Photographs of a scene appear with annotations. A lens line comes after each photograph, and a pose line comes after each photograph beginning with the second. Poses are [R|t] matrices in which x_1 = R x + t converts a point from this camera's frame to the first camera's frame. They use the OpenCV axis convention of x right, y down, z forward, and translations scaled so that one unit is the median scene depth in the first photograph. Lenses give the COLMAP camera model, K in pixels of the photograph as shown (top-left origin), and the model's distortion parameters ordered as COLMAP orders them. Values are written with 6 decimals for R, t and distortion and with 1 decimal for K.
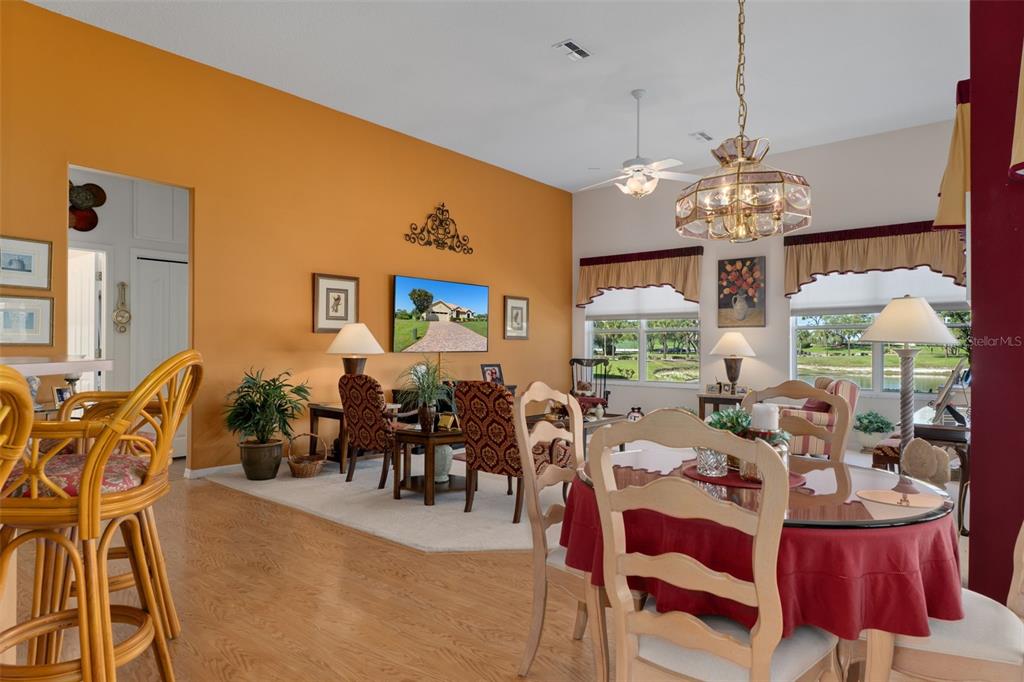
lens RADIAL K [[589.1, 0, 526.1], [0, 589.1, 355.7], [0, 0, 1]] dist [0.000156, 0.000022]
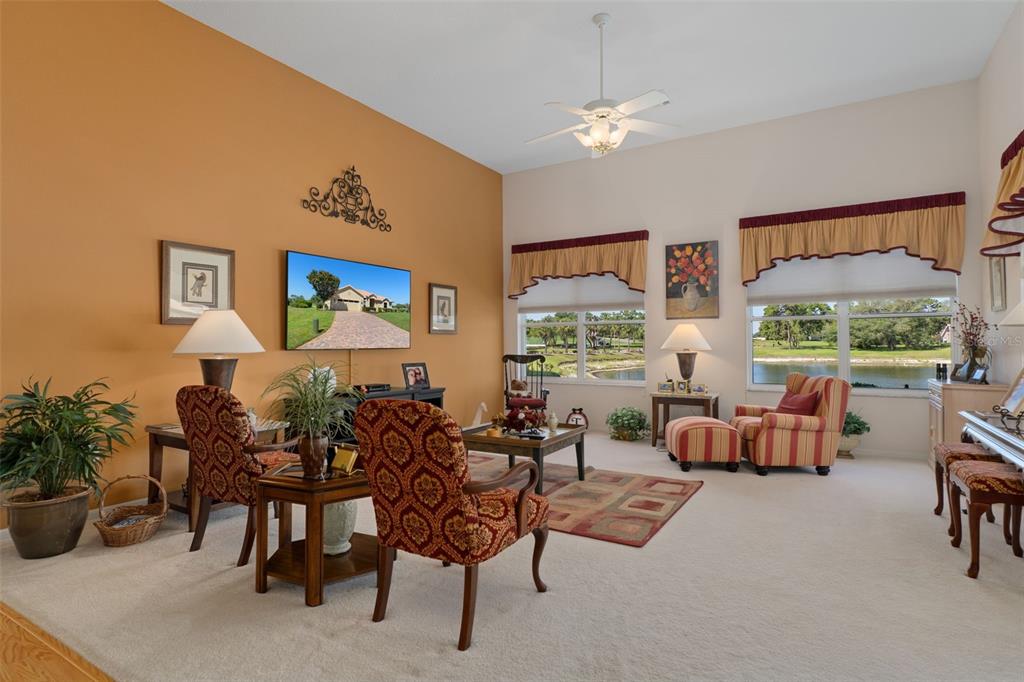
lens RADIAL K [[526.3, 0, 512.0], [0, 526.3, 341.0], [0, 0, 1]] dist [-0.004266, -0.000665]
pose [[0.991752, -0.008355, 0.127902, -0.018038], [0.010817, 0.999769, -0.018571, -0.001751], [-0.127717, 0.019801, 0.991613, 0.257264]]
